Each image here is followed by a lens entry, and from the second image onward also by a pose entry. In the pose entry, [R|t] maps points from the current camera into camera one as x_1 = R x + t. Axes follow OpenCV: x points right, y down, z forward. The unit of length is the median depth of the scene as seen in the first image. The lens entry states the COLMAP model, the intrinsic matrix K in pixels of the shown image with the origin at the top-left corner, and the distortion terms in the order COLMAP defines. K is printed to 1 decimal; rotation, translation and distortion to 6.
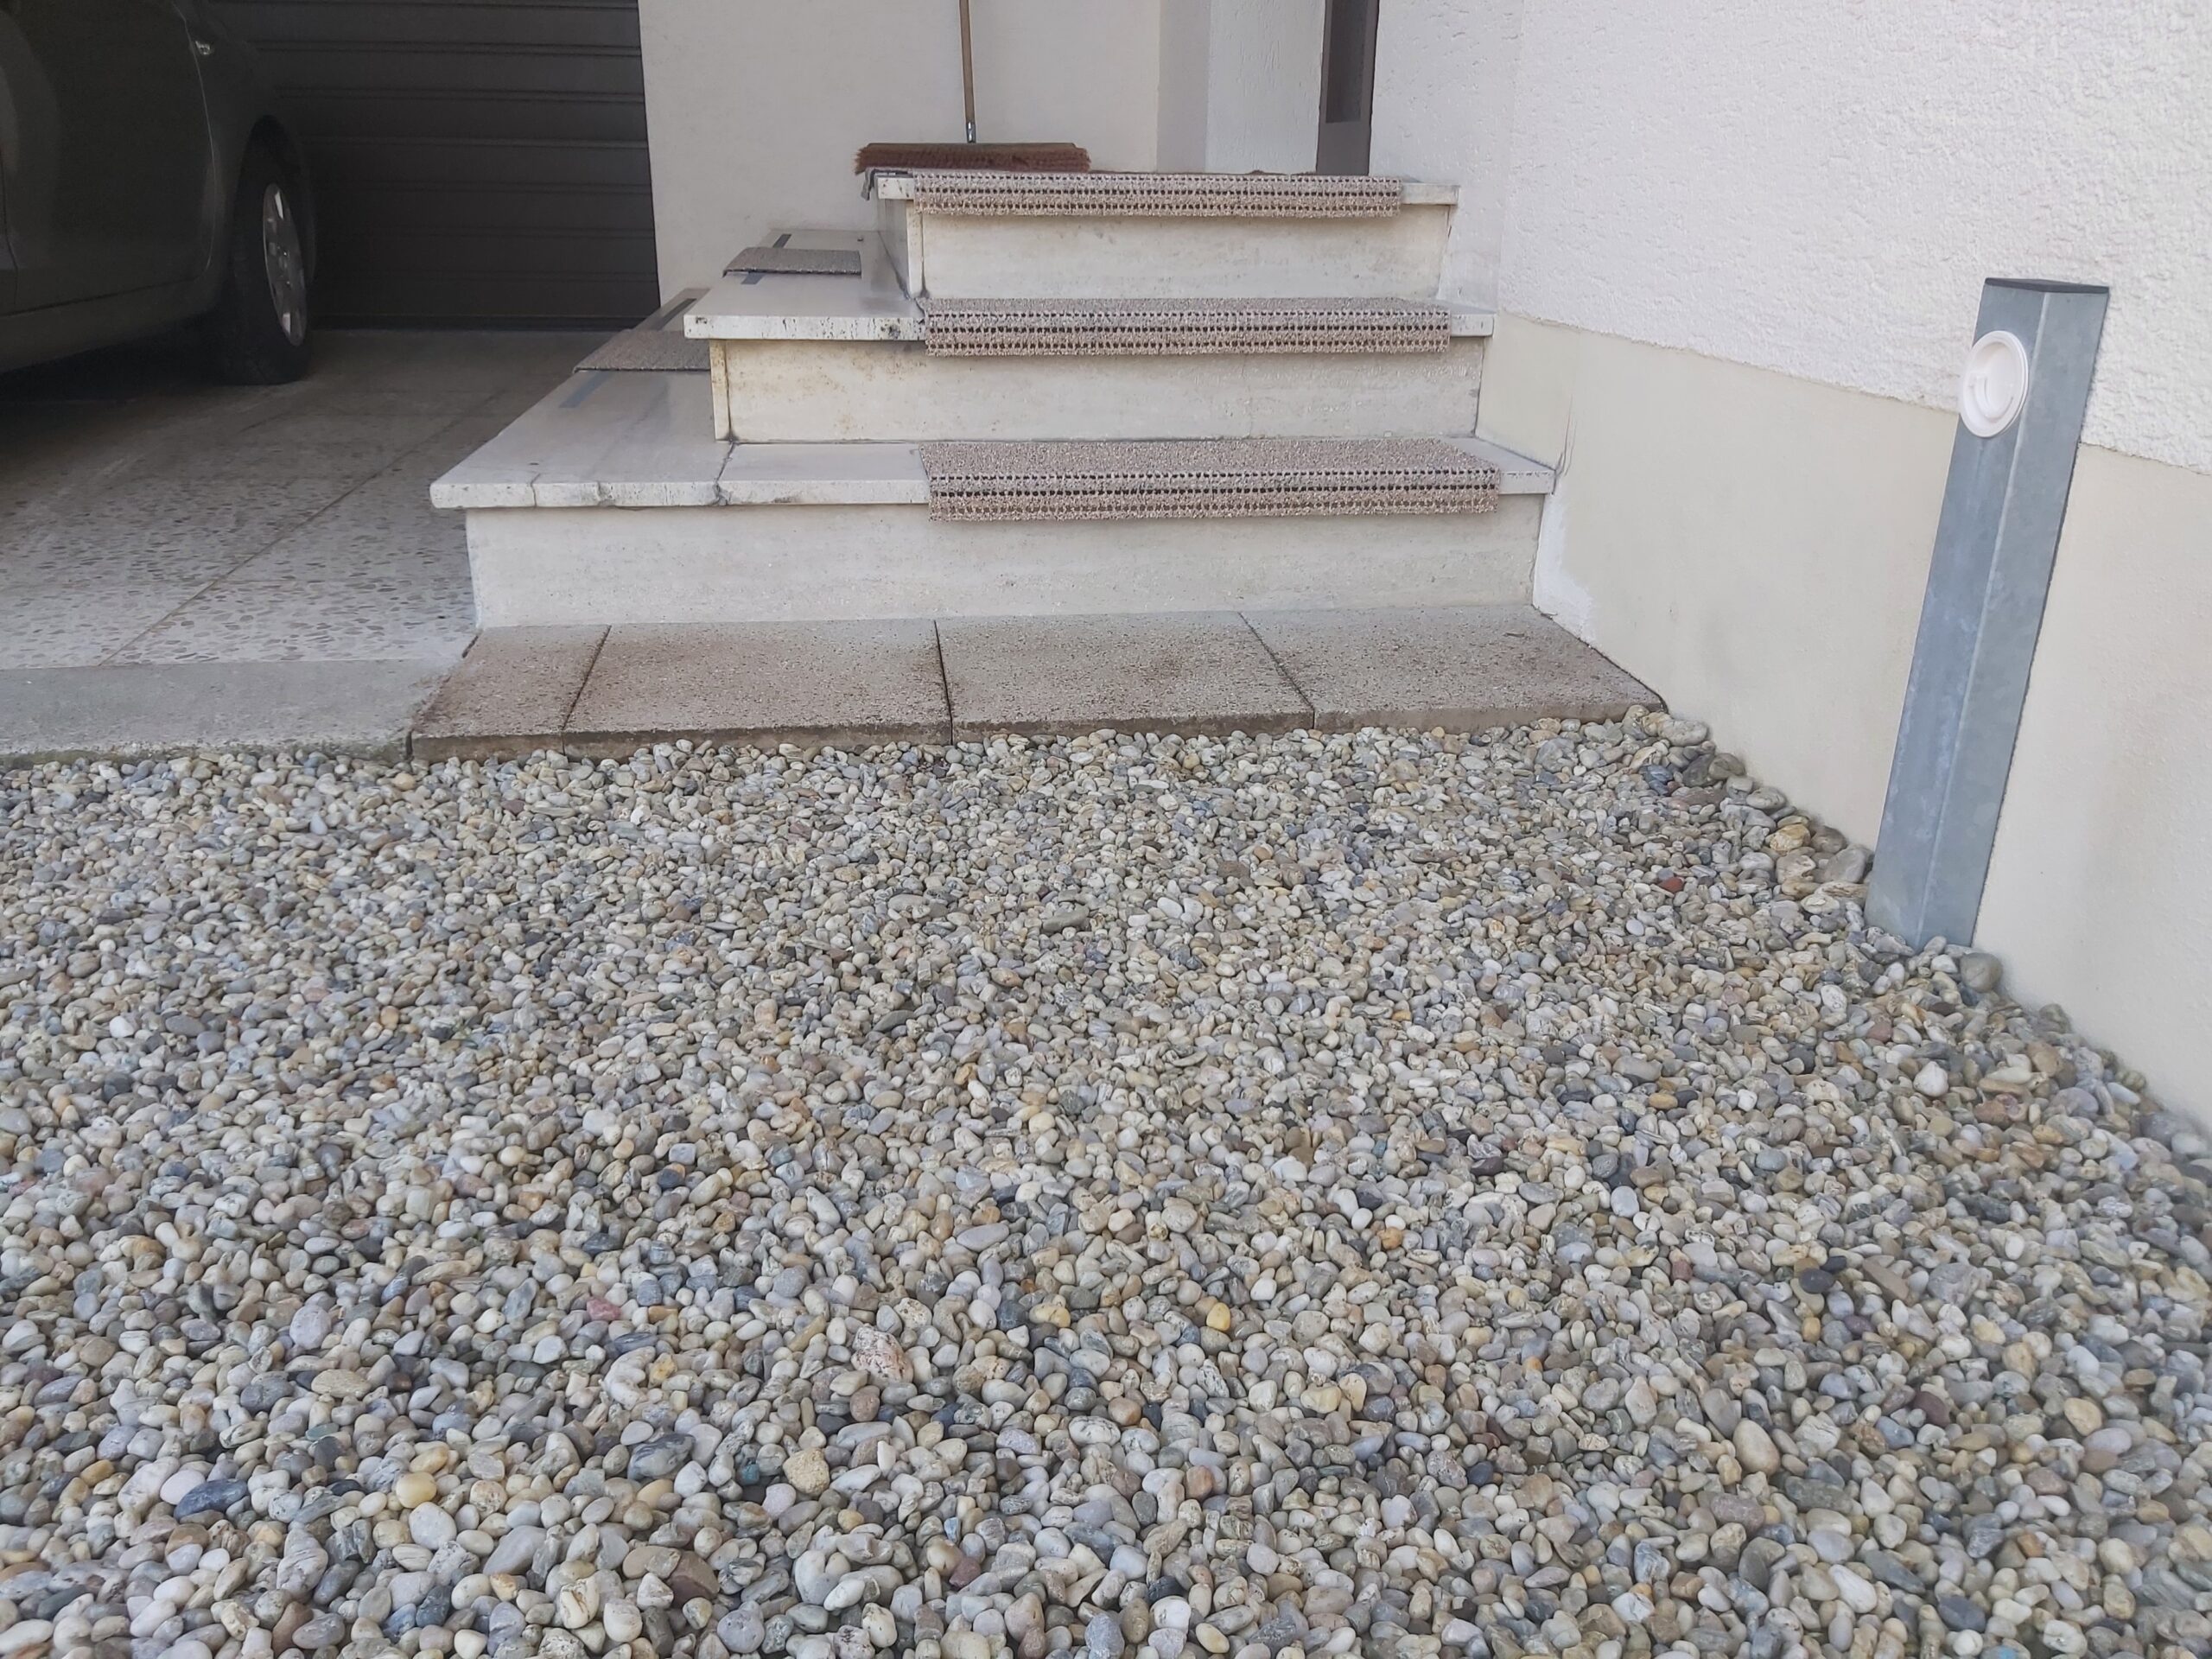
lens RADIAL K [[1705.8, 0, 1109.4], [0, 1705.8, 810.1], [0, 0, 1]] dist [0.057422, -0.122063]
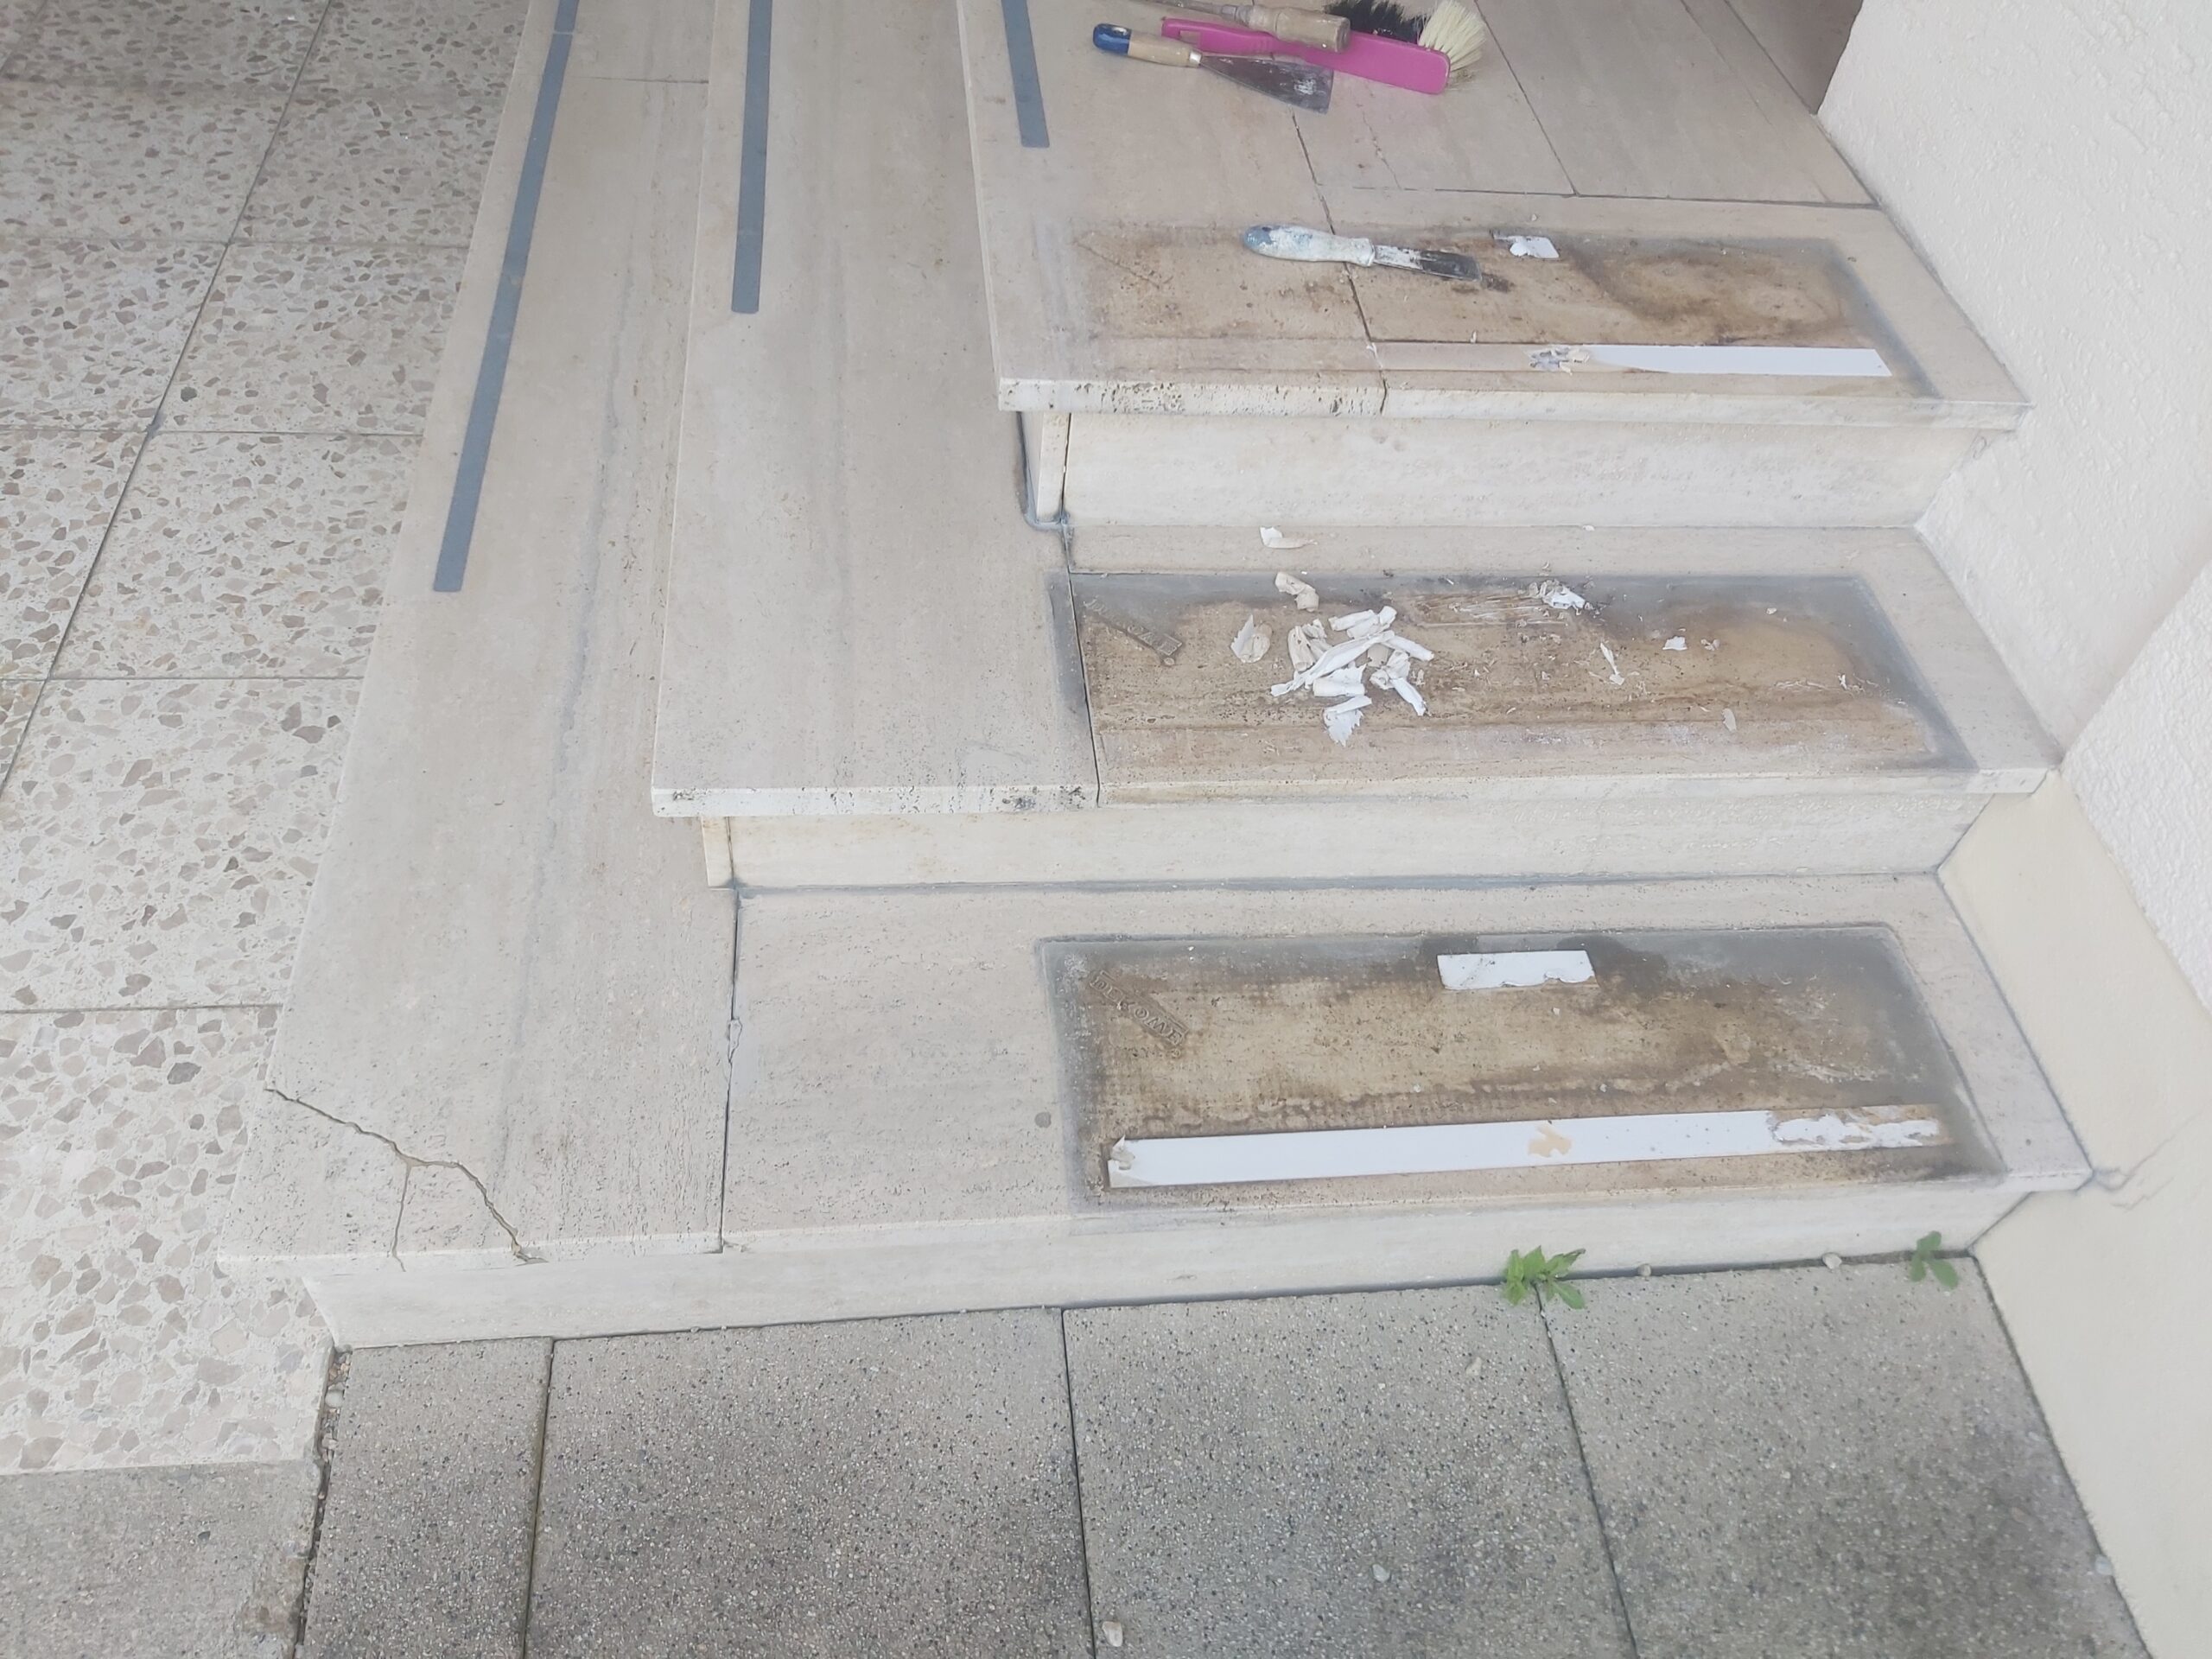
lens RADIAL K [[1705.8, 0, 1106.3], [0, 1705.8, 802.9], [0, 0, 1]] dist [0.057422, -0.122063]
pose [[0.995354, 0.085824, 0.043645, -0.154358], [-0.096254, 0.875630, 0.473295, -0.687313], [0.002403, -0.475297, 0.879822, 0.630049]]
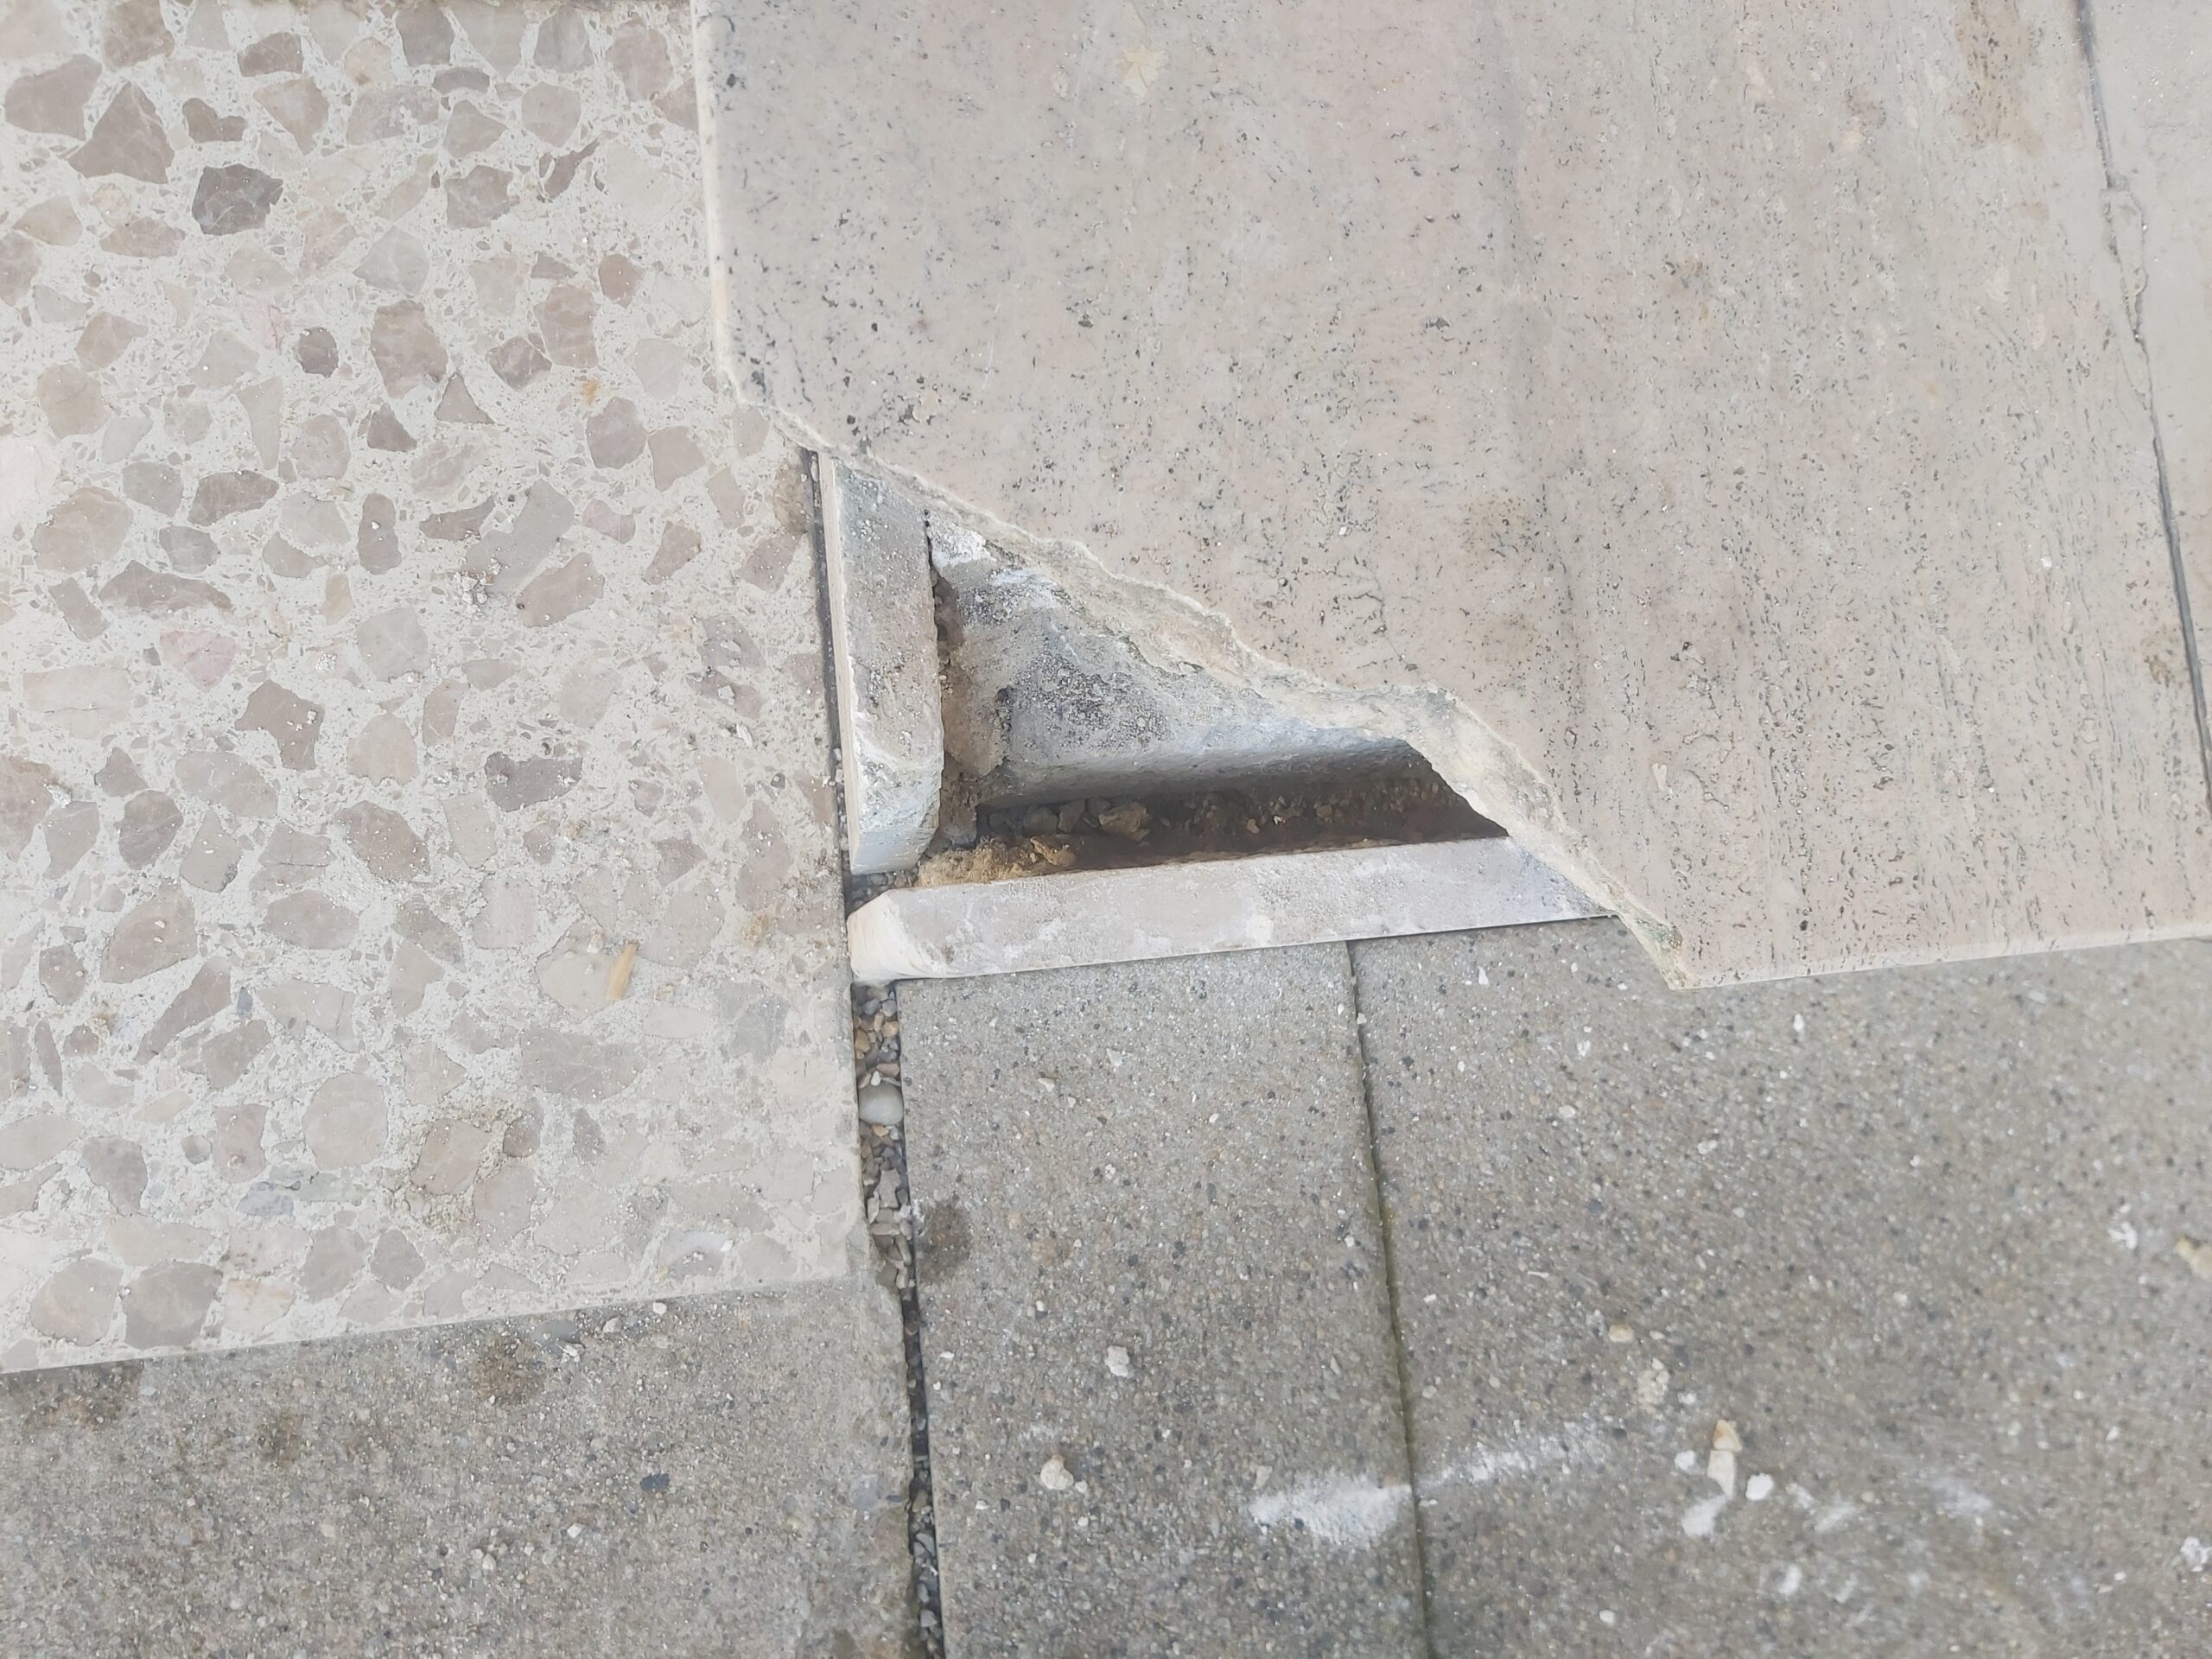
lens RADIAL K [[1705.8, 0, 1081.6], [0, 1705.8, 798.7], [0, 0, 1]] dist [0.057422, -0.122063]
pose [[0.983773, 0.066595, 0.166603, -0.437589], [-0.178439, 0.460122, 0.869740, -0.384156], [-0.018737, -0.885355, 0.464538, 1.048378]]
